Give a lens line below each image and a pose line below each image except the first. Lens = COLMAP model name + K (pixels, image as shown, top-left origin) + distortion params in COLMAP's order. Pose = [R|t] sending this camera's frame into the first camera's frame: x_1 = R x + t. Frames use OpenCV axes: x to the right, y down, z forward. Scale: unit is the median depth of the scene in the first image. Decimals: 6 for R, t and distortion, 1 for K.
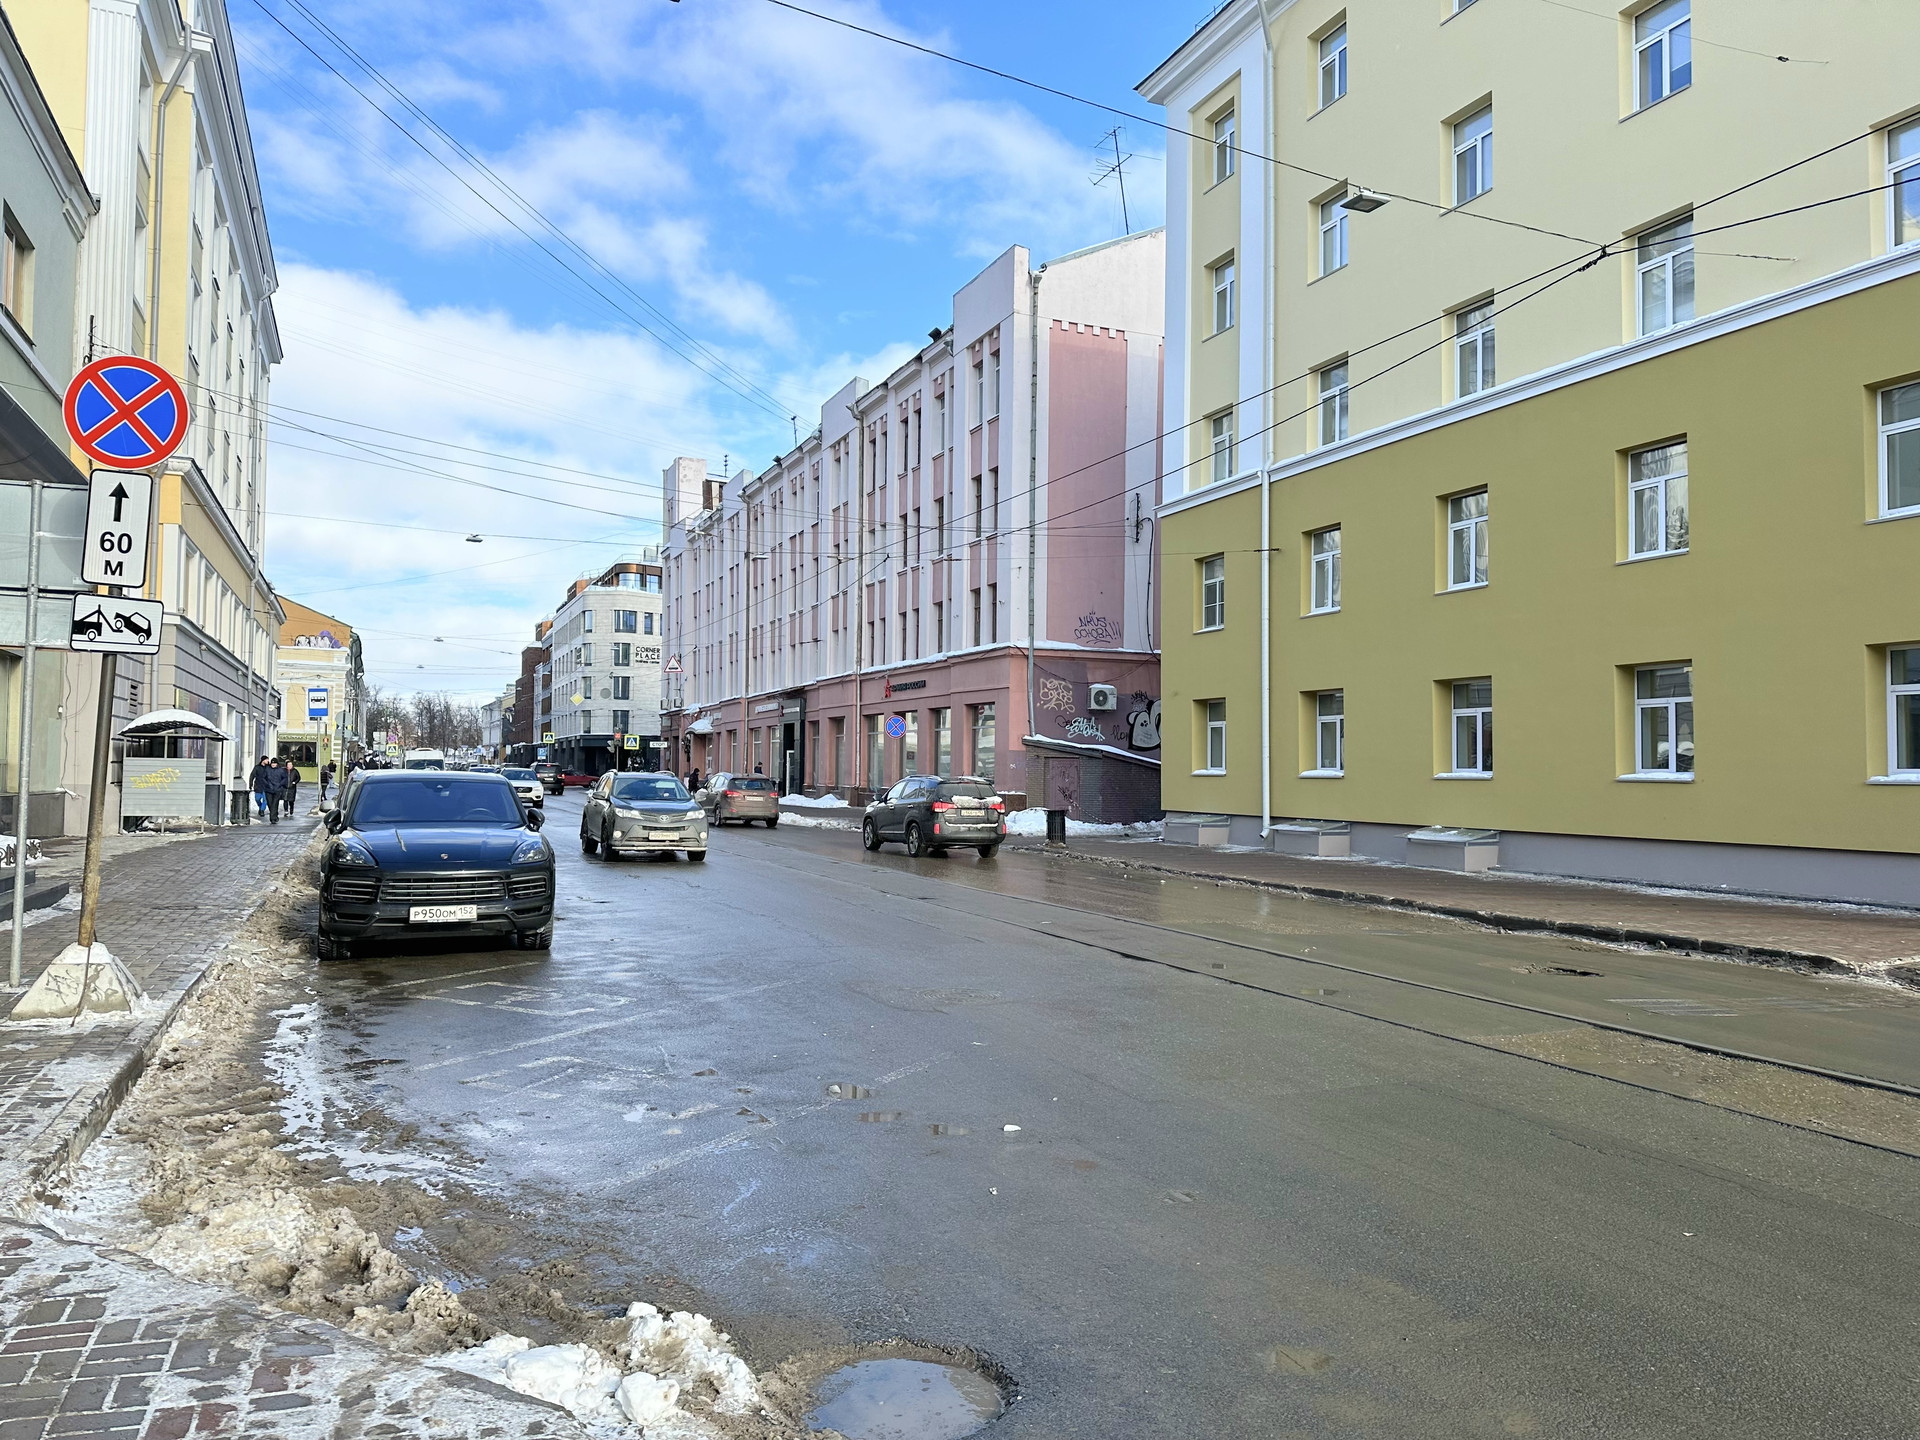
lens RADIAL K [[1360.8, 0, 966.6], [0, 1360.8, 738.9], [0, 0, 1]] dist [0.054144, -0.056918]
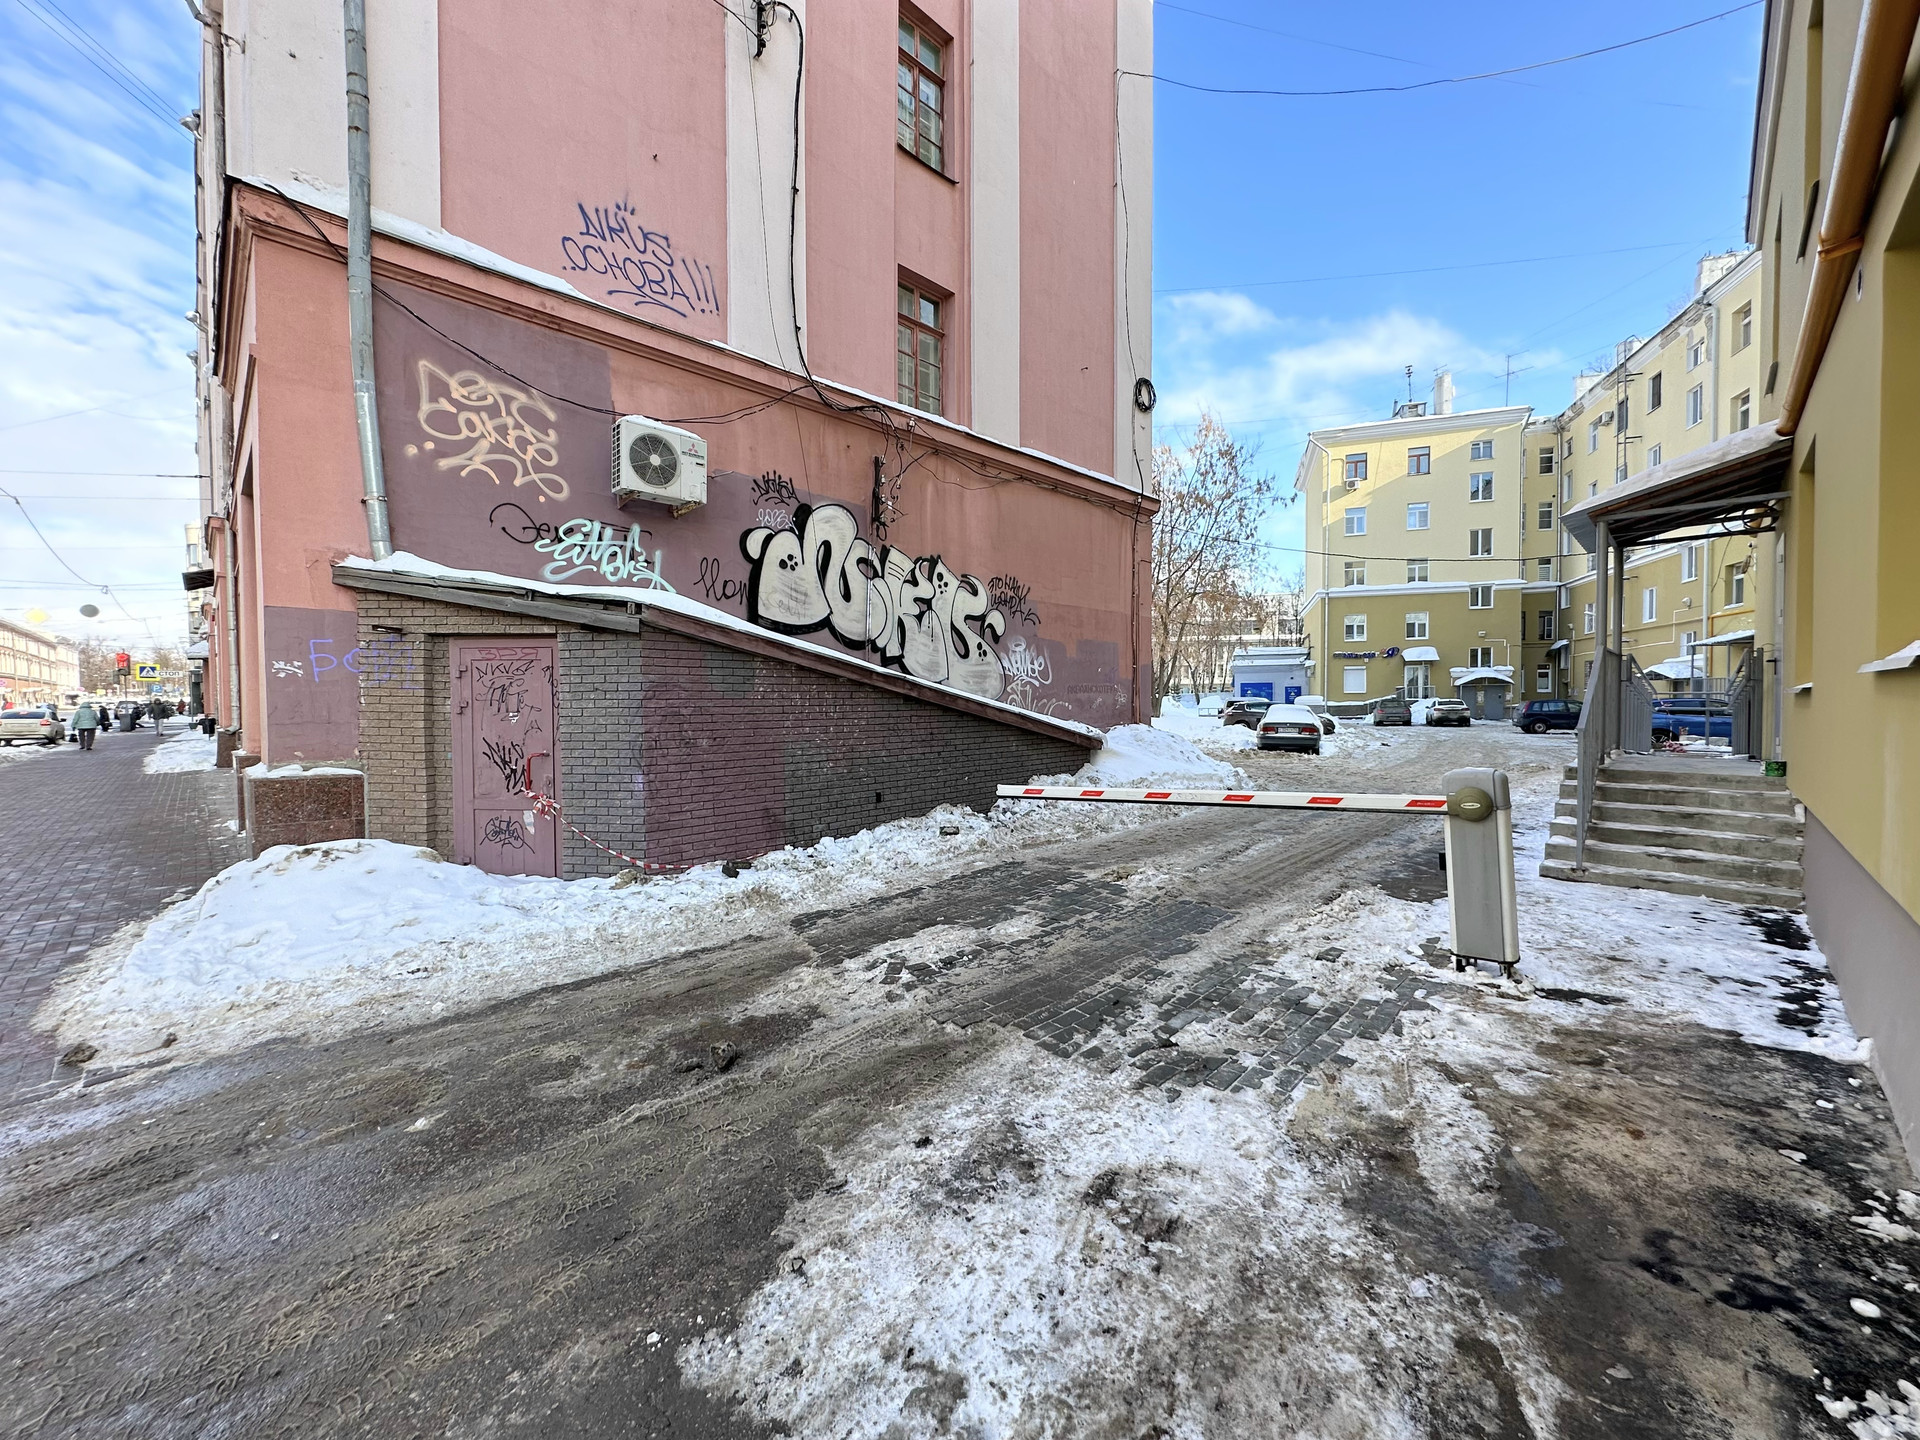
lens RADIAL K [[774.2, 0, 959.1], [0, 774.2, 721.6], [0, 0, 1]] dist [0.002155, 0.000032]
pose [[0.930377, -0.024287, 0.365799, 0.105157], [0.002238, 0.998161, 0.060581, 0.022986], [-0.366598, -0.055545, 0.928720, 0.864701]]
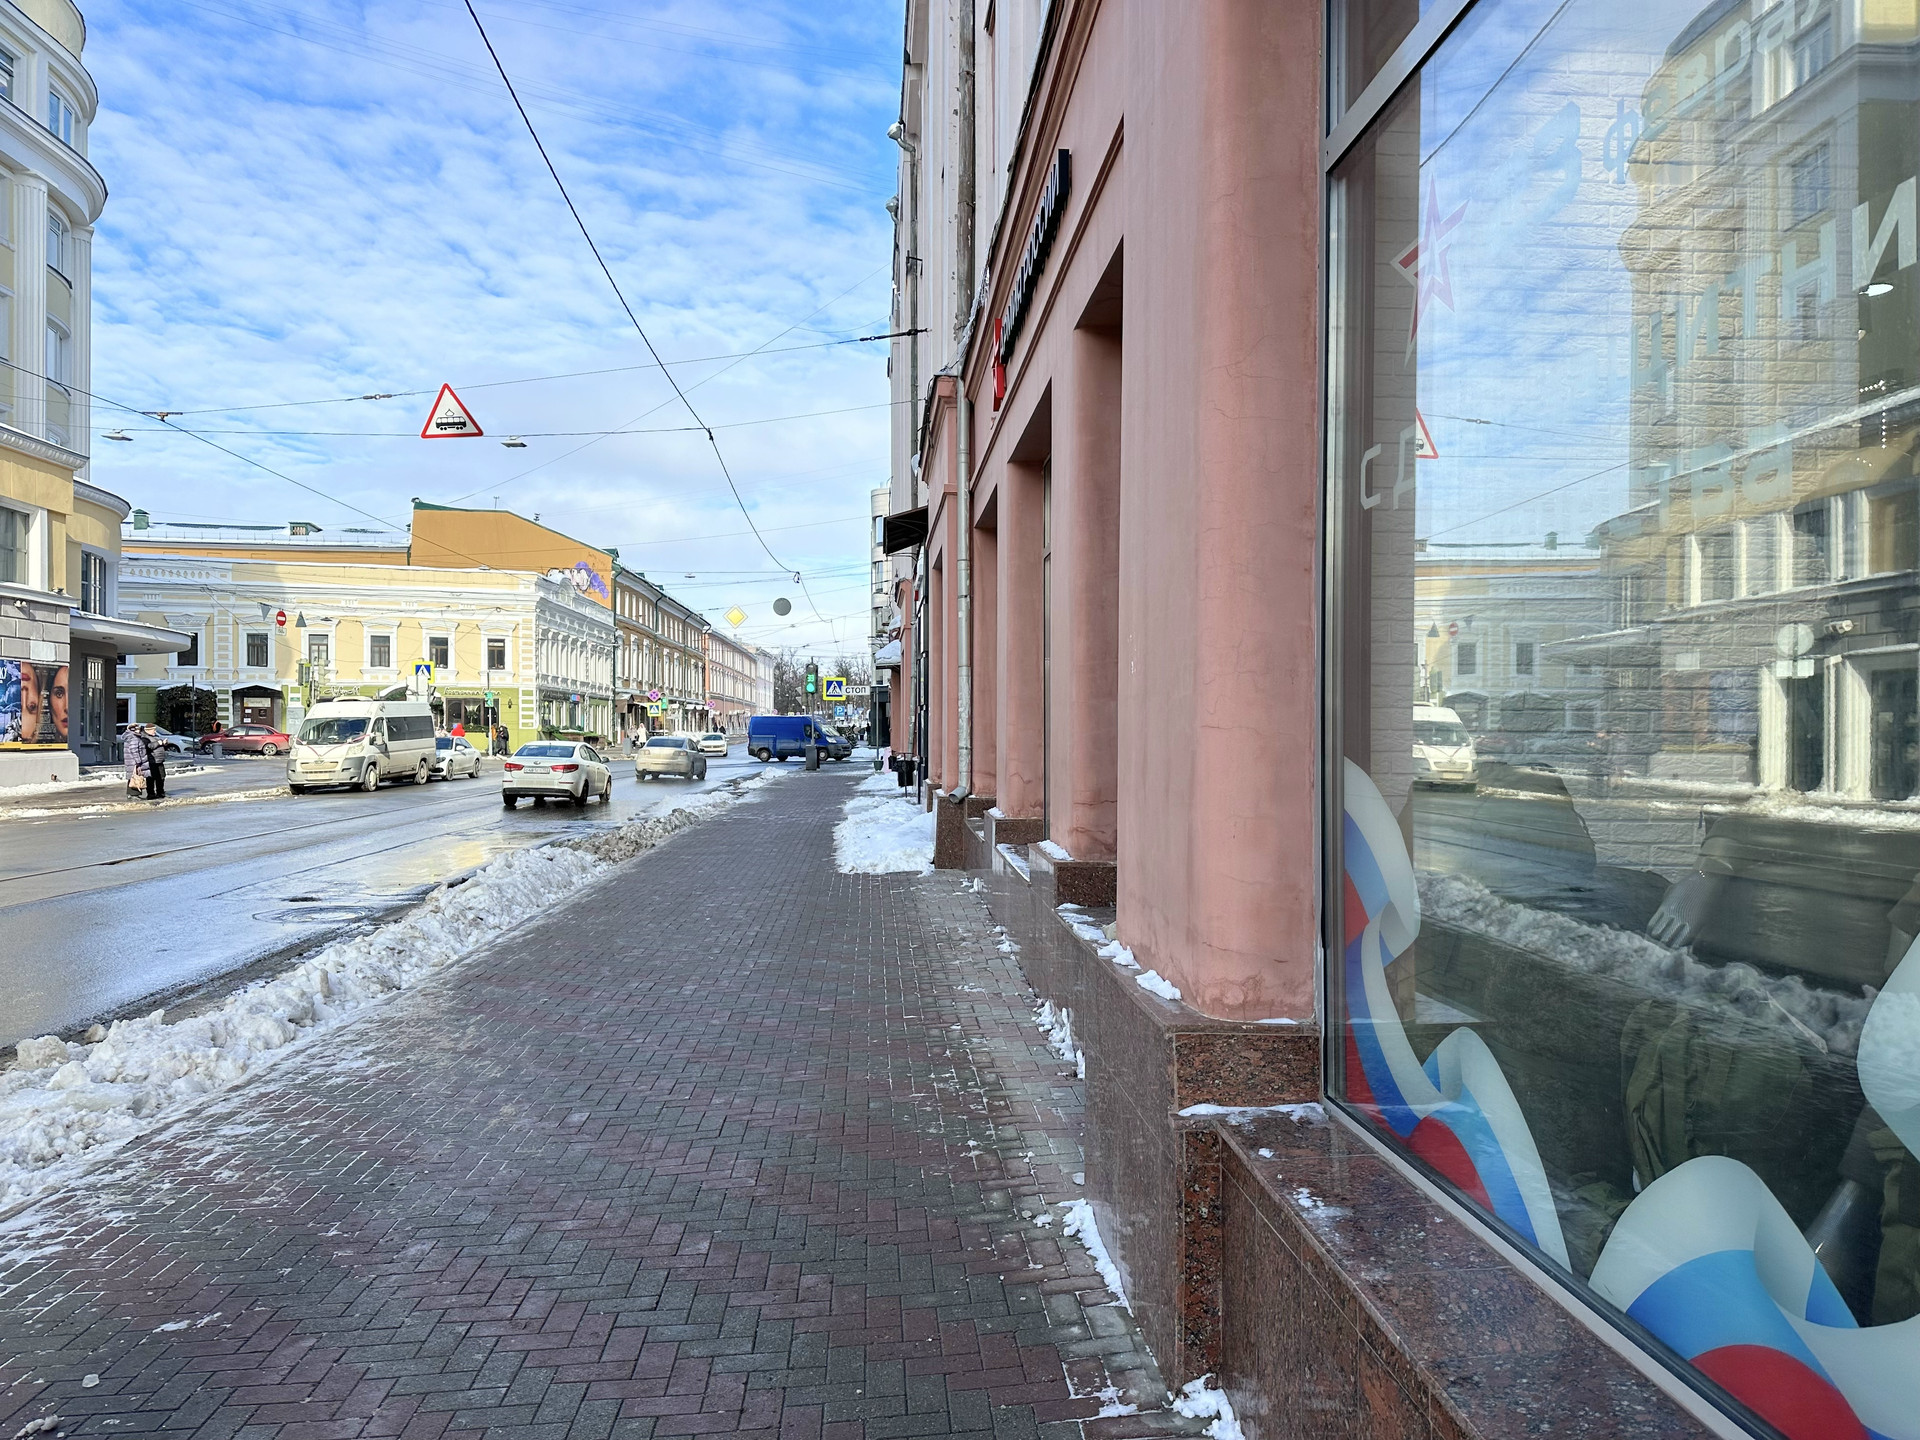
lens RADIAL K [[1360.8, 0, 962.9], [0, 1360.8, 724.0], [0, 0, 1]] dist [0.054144, -0.056918]
pose [[0.944457, -0.010711, -0.328460, 0.070694], [0.019270, 0.999554, 0.022816, 0.023442], [0.328069, -0.027878, 0.944242, 0.935654]]
